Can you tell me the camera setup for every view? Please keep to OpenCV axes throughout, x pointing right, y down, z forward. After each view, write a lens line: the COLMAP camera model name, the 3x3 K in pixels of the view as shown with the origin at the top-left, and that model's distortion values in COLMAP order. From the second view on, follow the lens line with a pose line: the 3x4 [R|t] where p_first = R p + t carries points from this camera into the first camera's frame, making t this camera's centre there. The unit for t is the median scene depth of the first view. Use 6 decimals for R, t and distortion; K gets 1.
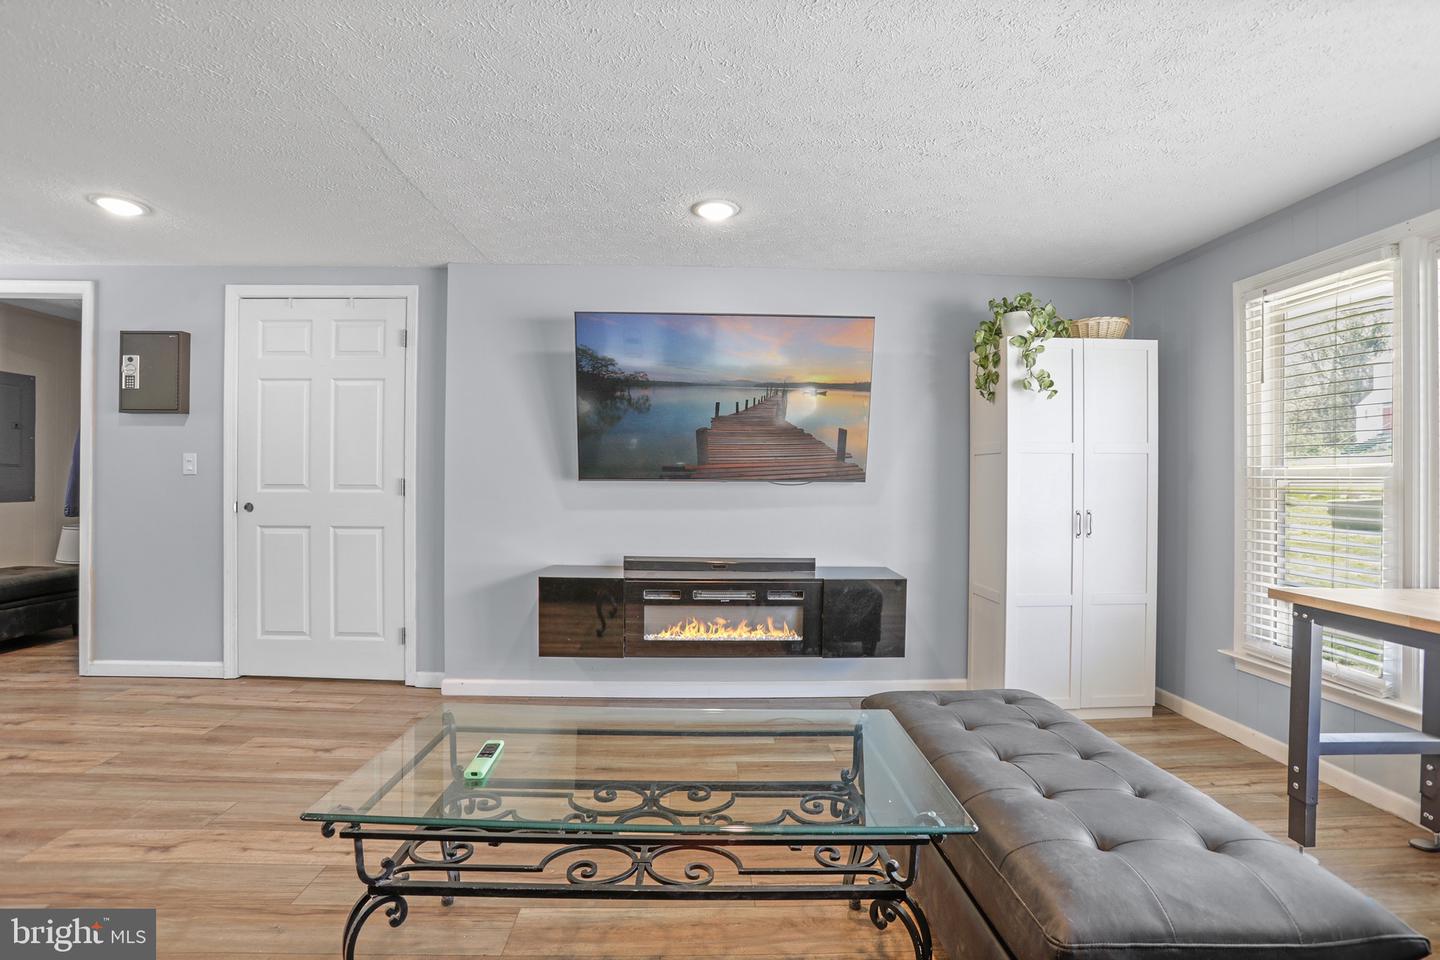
lens RADIAL K [[652.4, 0, 720.0], [0, 652.4, 480.0], [0, 0, 1]] dist [-0.051374, 0.014635]
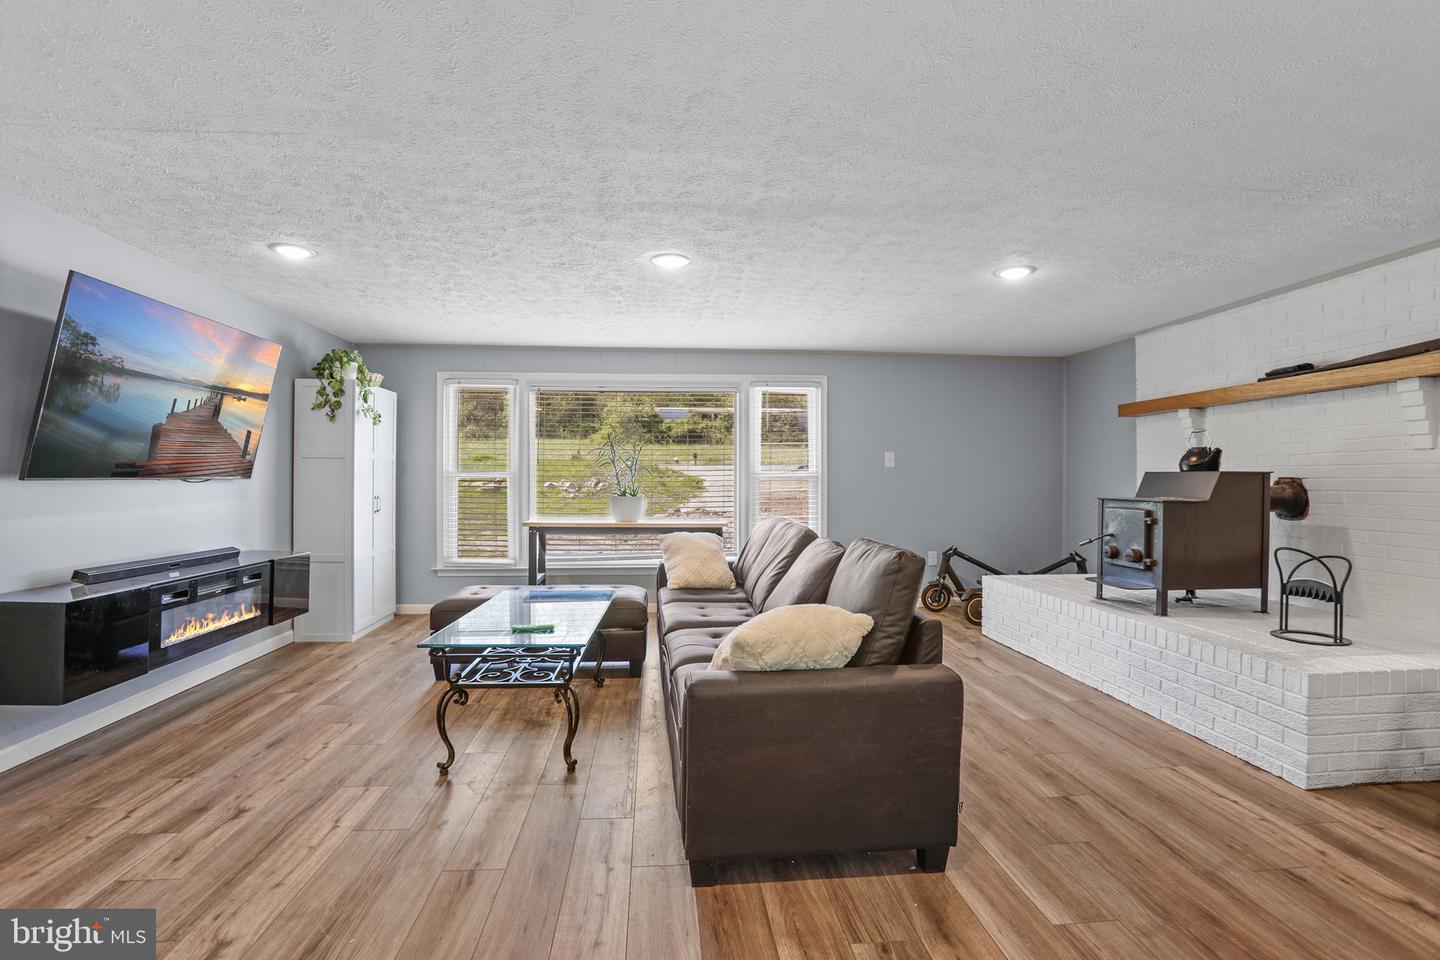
lens RADIAL K [[659.9, 0, 722.2], [0, 659.9, 479.1], [0, 0, 1]] dist [-0.080066, 0.029767]
pose [[-0.057562, -0.008475, 0.998306, -0.999800], [-0.010996, 0.999909, 0.007855, -0.014324], [-0.998281, -0.010525, -0.057650, 0.231025]]
